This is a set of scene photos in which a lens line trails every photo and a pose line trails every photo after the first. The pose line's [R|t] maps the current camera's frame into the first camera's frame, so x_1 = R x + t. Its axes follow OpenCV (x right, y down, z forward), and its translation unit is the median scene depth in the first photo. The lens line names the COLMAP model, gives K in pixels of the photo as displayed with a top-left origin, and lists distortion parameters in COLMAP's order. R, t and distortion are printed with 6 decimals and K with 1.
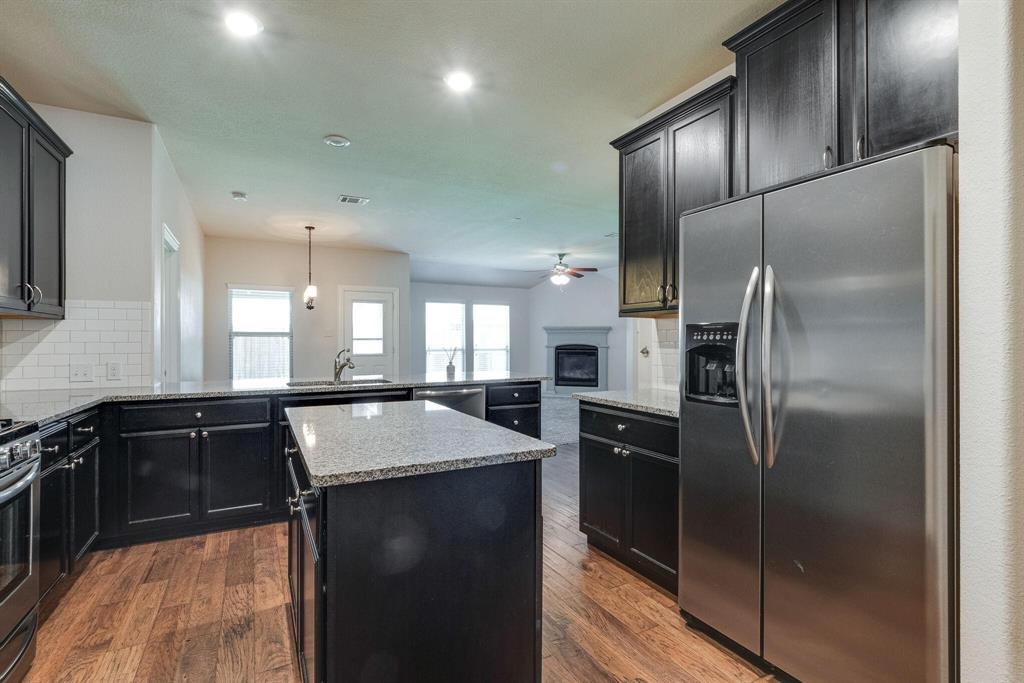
lens RADIAL K [[491.5, 0, 509.6], [0, 491.5, 340.0], [0, 0, 1]] dist [0.001098, 0.000361]
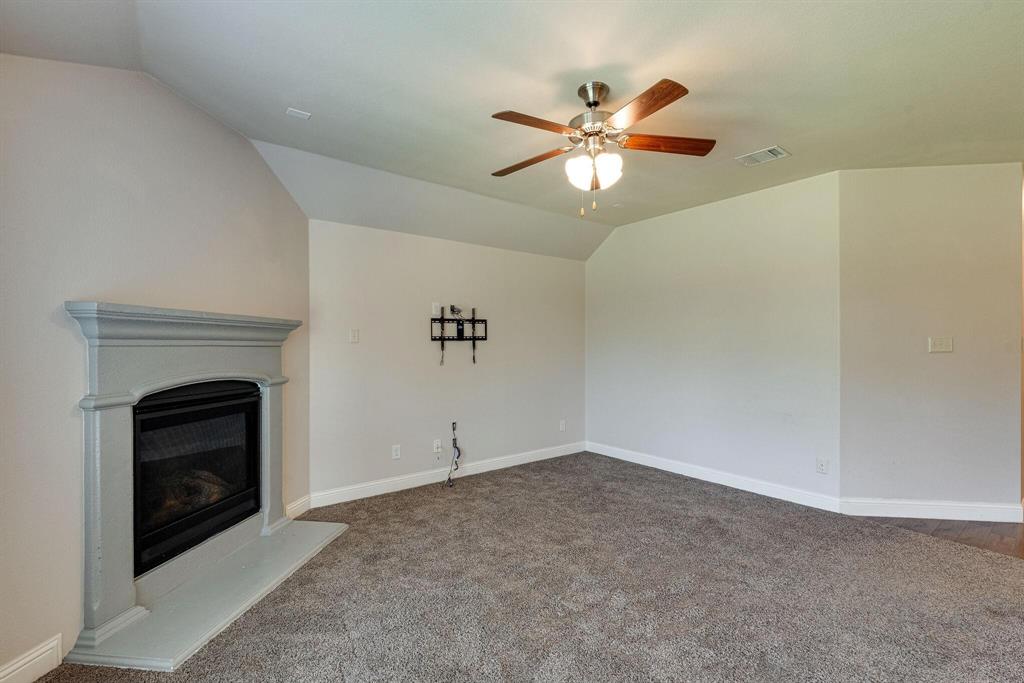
lens RADIAL K [[455.4, 0, 515.8], [0, 455.4, 343.2], [0, 0, 1]] dist [-0.002654, -0.000736]
pose [[-0.176393, 0.003212, 0.984315, -0.170310], [-0.001434, 0.999993, -0.003520, -0.013073], [-0.984319, -0.002032, -0.176387, 1.101540]]
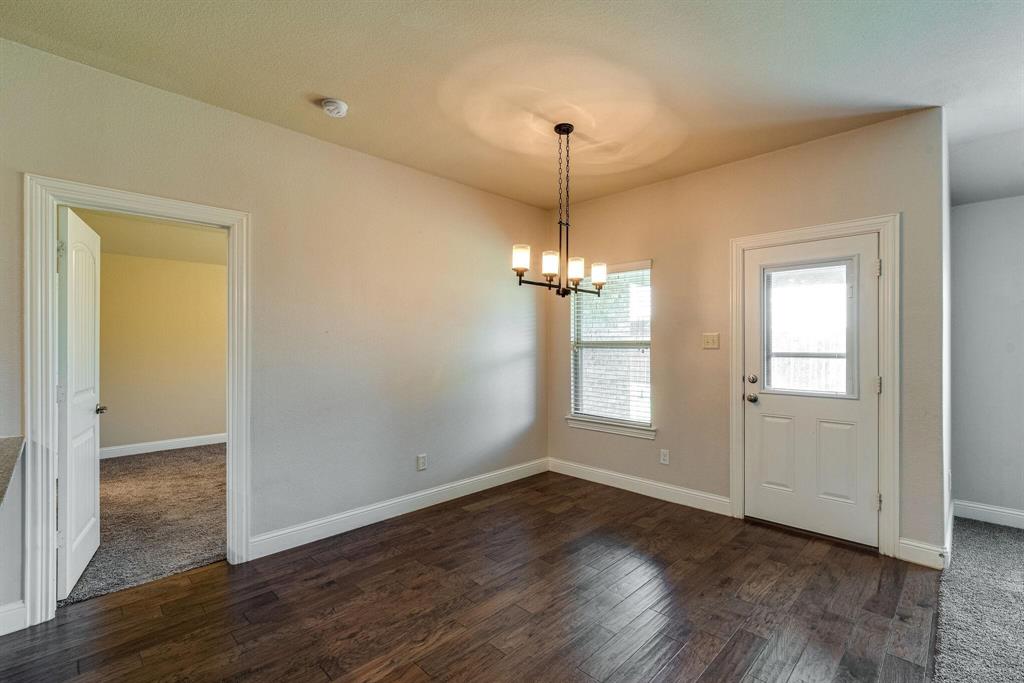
lens RADIAL K [[455.4, 0, 515.8], [0, 455.4, 343.2], [0, 0, 1]] dist [-0.002654, -0.000736]
pose [[0.296181, -0.003847, -0.955124, 0.007517], [-0.000772, 0.999991, -0.004267, -0.010090], [0.955132, 0.002002, 0.296175, 0.630230]]
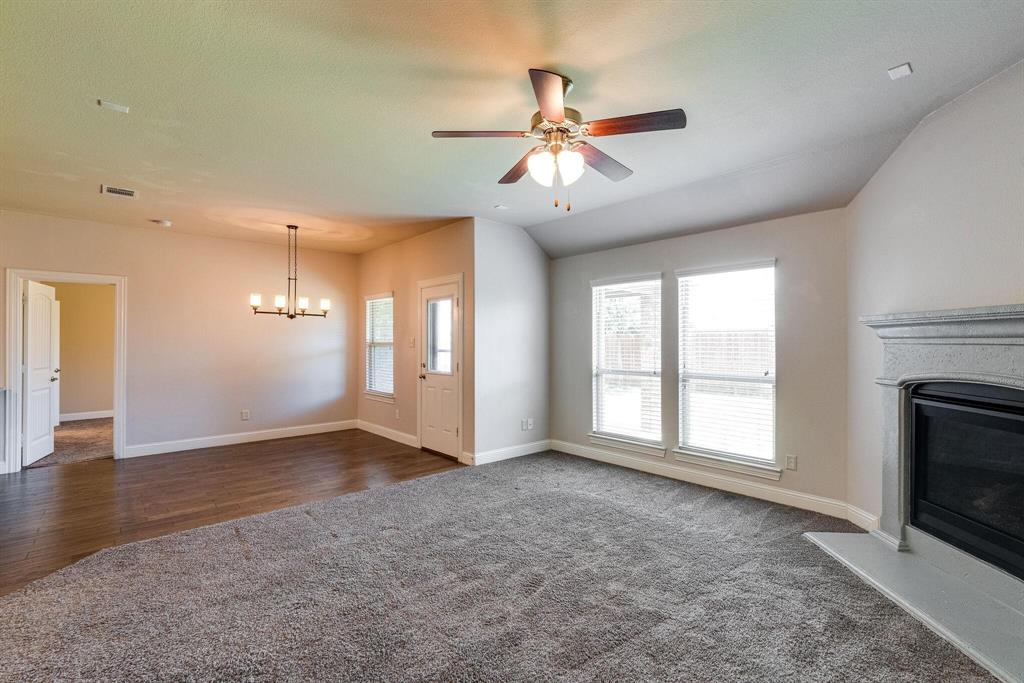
lens RADIAL K [[455.0, 0, 507.1], [0, 455.0, 338.8], [0, 0, 1]] dist [-0.000036, 0.000334]
pose [[0.236926, -0.009241, -0.971484, 0.370888], [0.000899, 0.999956, -0.009292, -0.012925], [0.971527, 0.001328, 0.236924, 0.905951]]
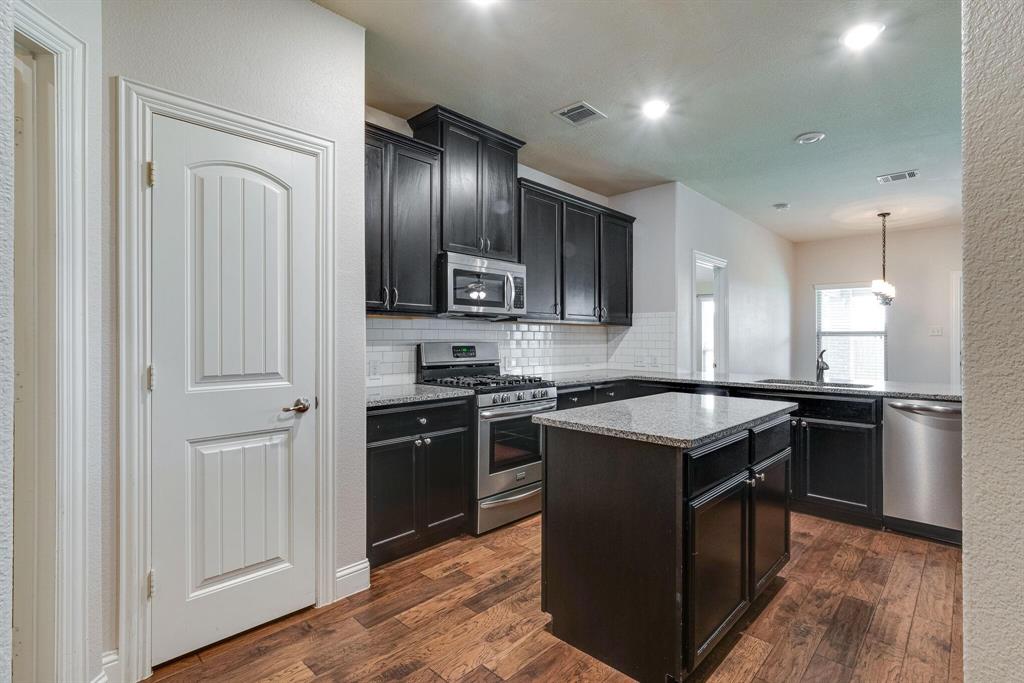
lens RADIAL K [[491.5, 0, 509.6], [0, 491.5, 340.0], [0, 0, 1]] dist [0.001098, 0.000361]
pose [[0.312301, 0.003937, -0.949975, 0.179381], [-0.003029, 0.999990, 0.003148, -0.000127], [0.949978, 0.001895, 0.312310, 0.054087]]
